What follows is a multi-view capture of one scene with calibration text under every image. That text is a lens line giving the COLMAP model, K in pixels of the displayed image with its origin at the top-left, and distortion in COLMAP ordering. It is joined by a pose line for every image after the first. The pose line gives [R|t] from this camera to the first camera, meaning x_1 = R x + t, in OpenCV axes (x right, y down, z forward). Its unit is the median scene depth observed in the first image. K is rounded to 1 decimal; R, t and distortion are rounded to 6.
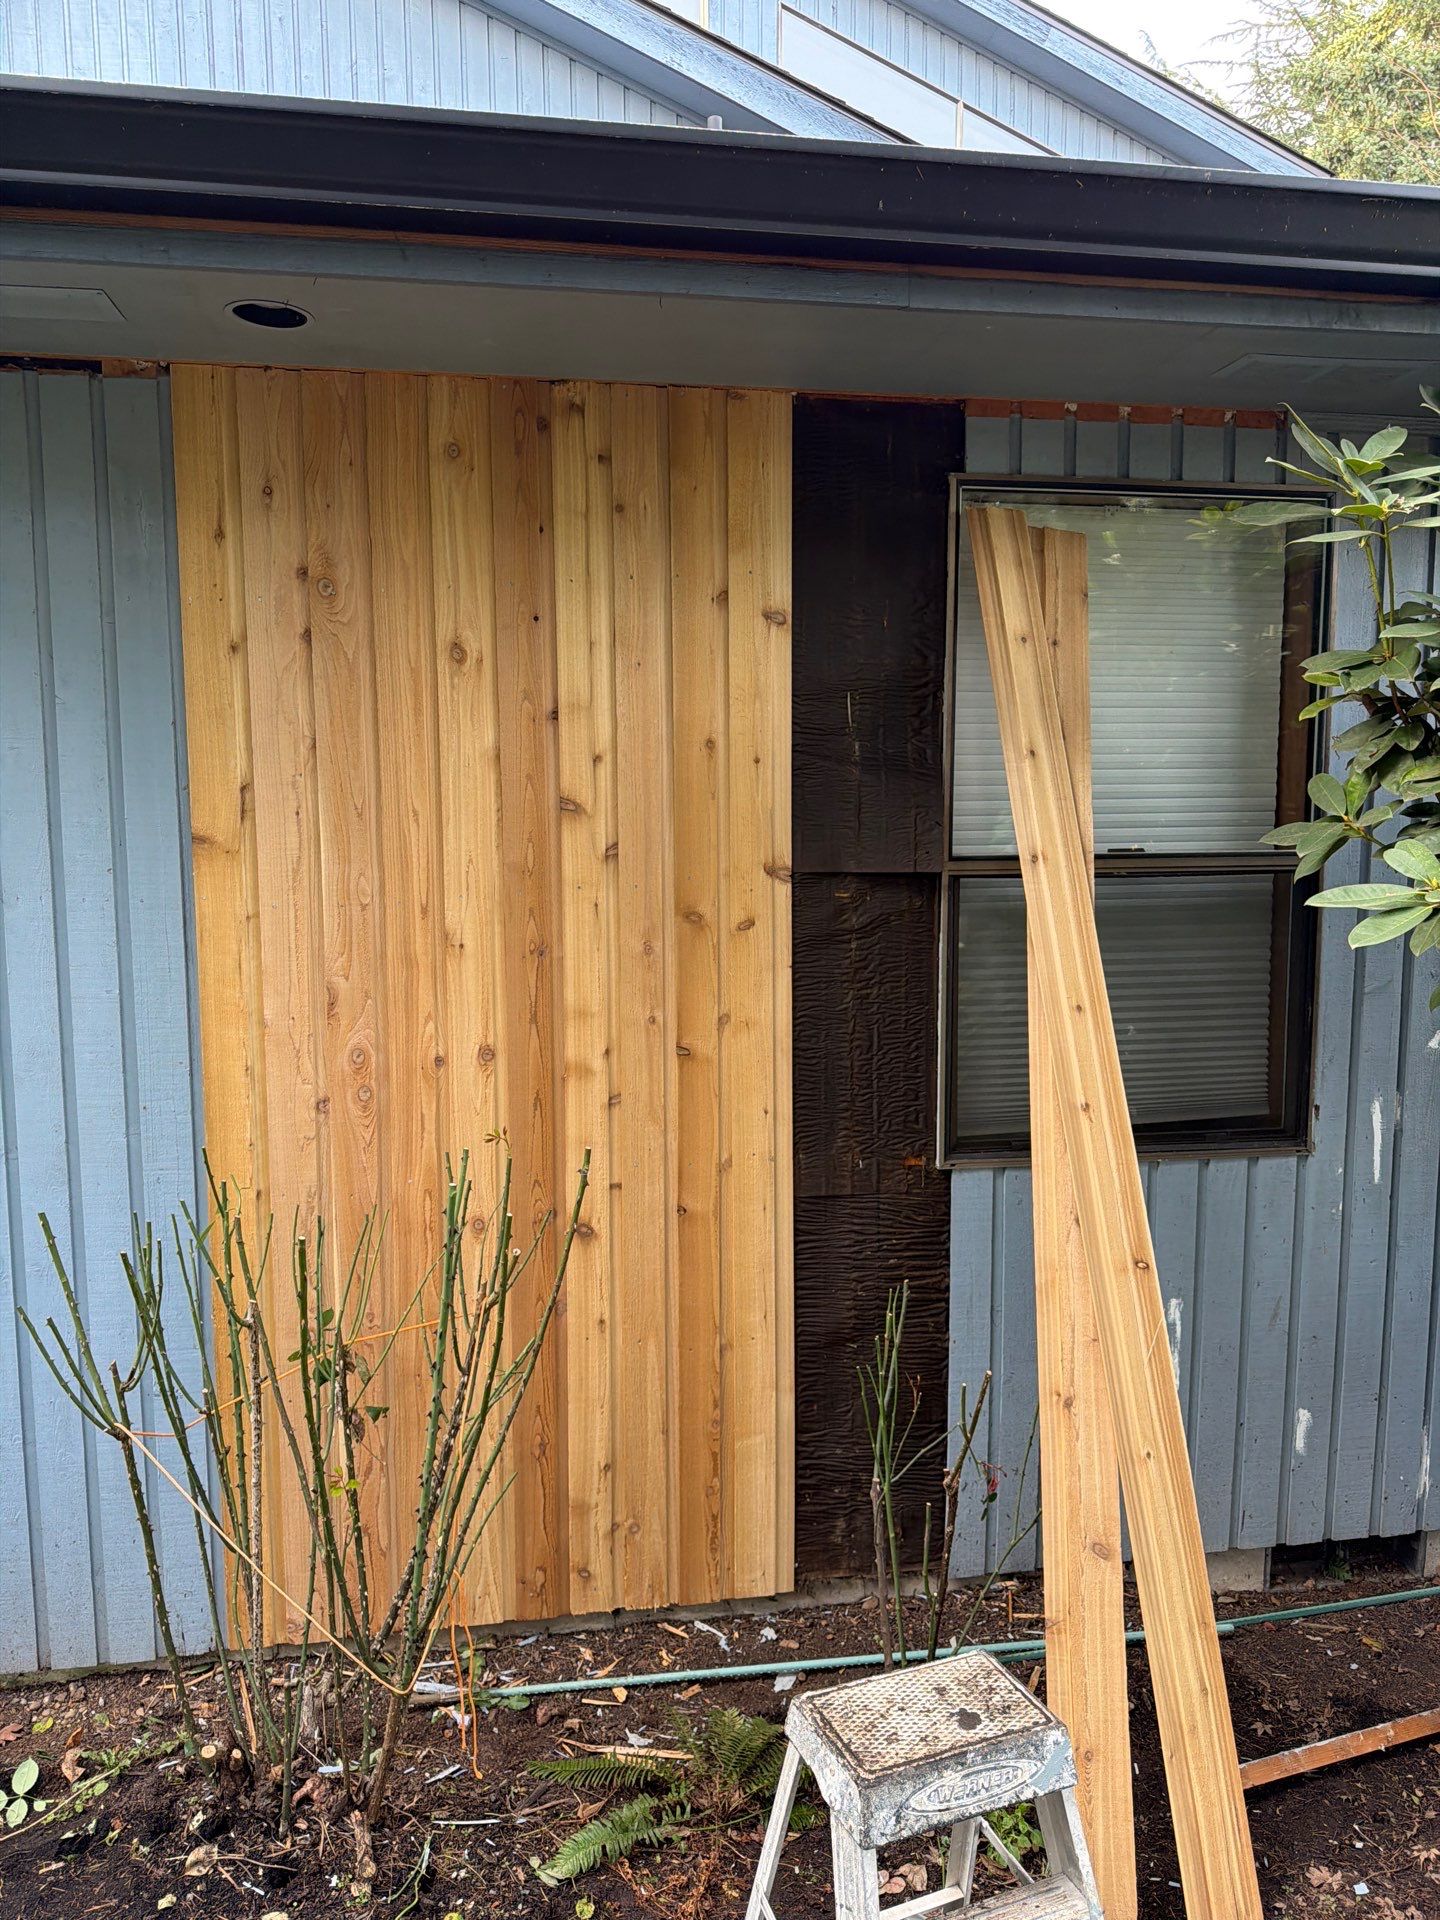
lens RADIAL K [[1446.0, 0, 720.7], [0, 1446.0, 965.1], [0, 0, 1]] dist [0.061279, -0.079607]
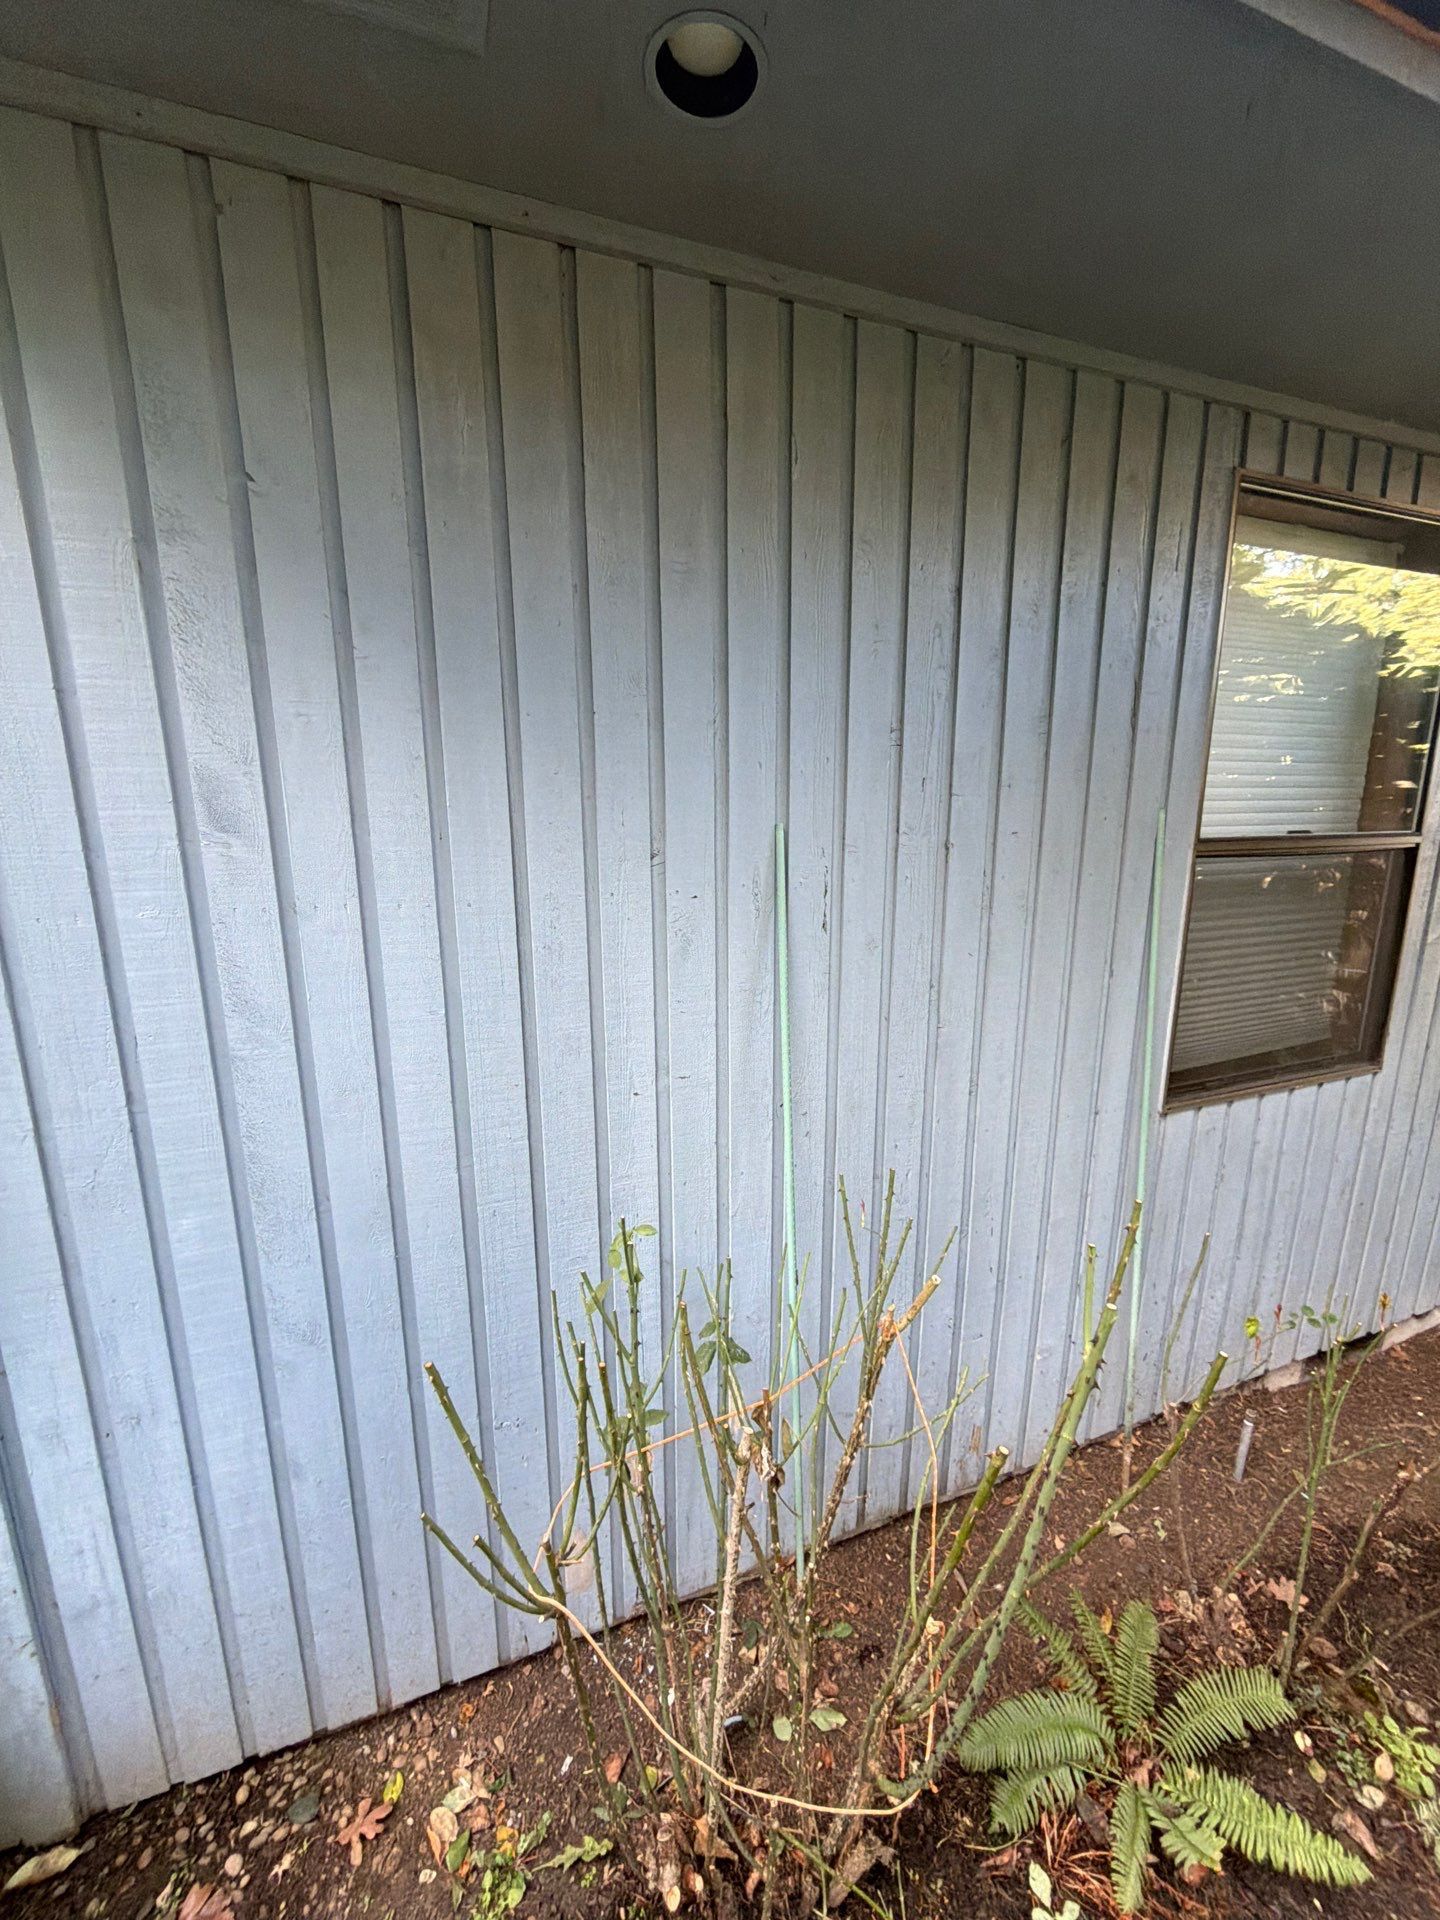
lens RADIAL K [[755.2, 0, 726.8], [0, 755.2, 957.5], [0, 0, 1]] dist [0.002004, -0.000629]
pose [[0.983431, -0.042334, 0.176273, -0.311030], [0.028945, 0.996545, 0.077852, -0.041325], [-0.178959, -0.071460, 0.981258, 0.512054]]
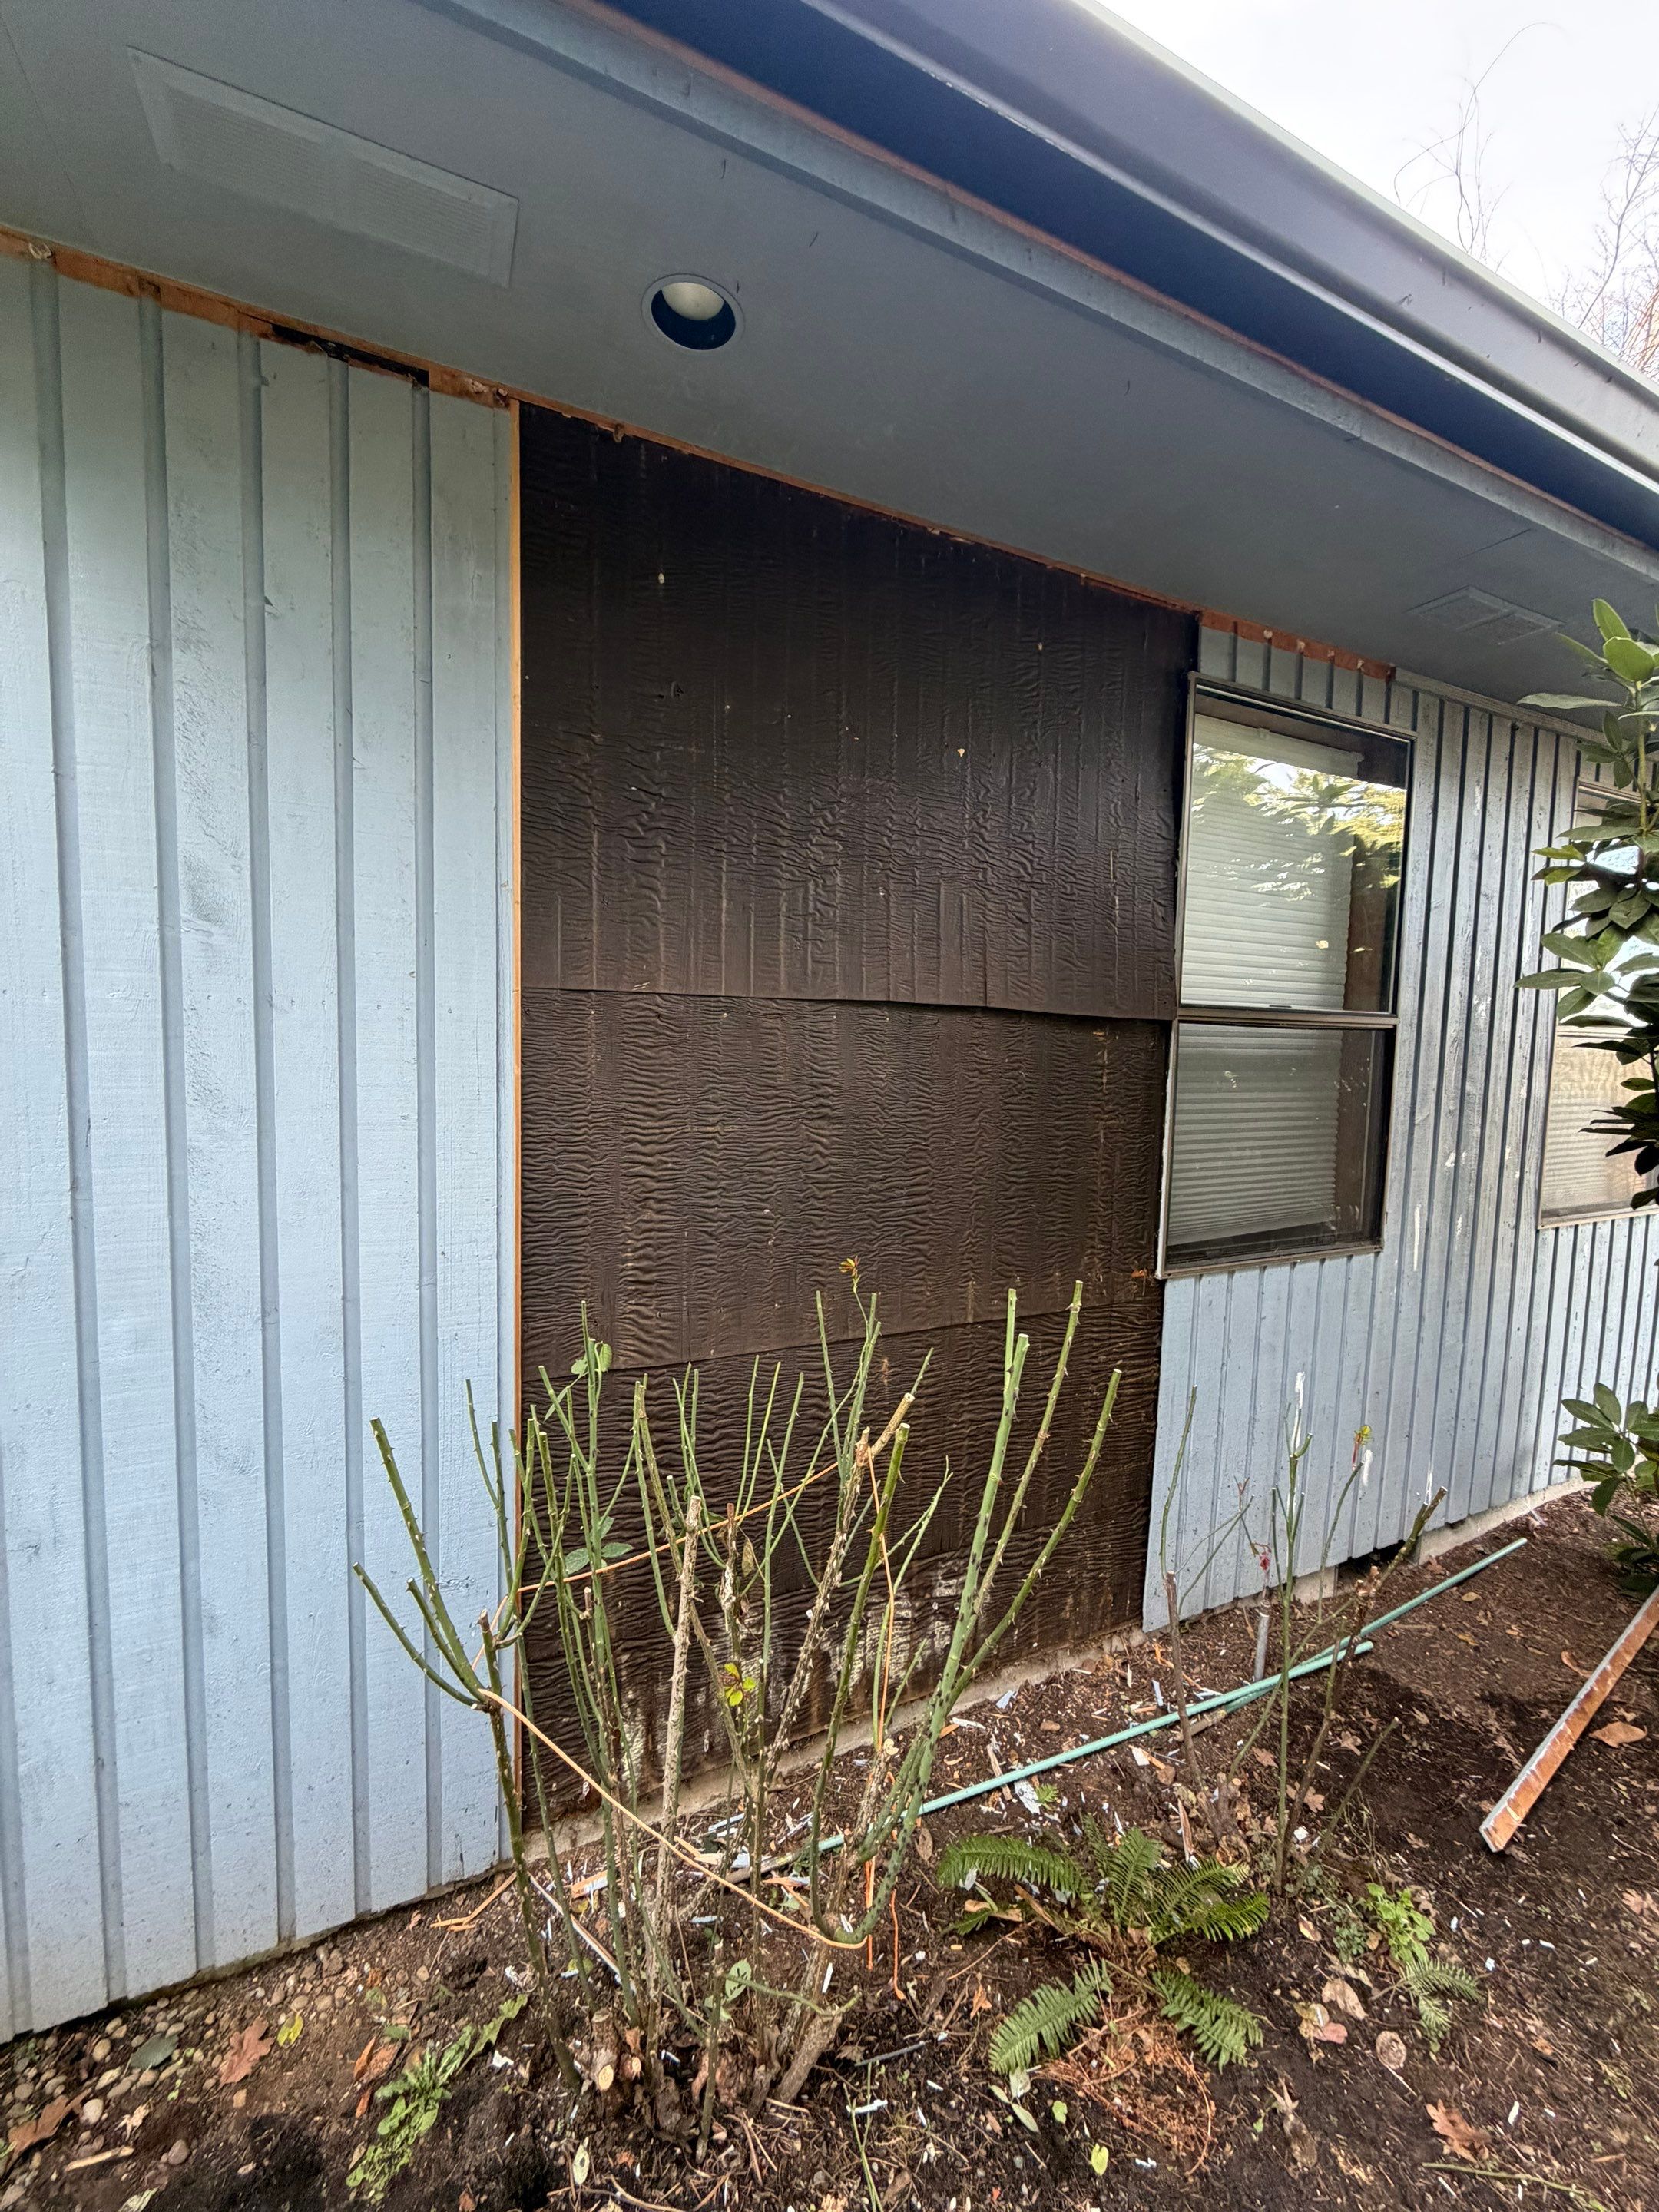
lens RADIAL K [[870.0, 0, 837.3], [0, 870.0, 1103.1], [0, 0, 1]] dist [0.002004, -0.000629]
pose [[0.966031, 0.001697, 0.258421, -0.292093], [0.010907, 0.998820, -0.047334, 0.034896], [-0.258196, 0.048544, 0.964872, 0.424201]]
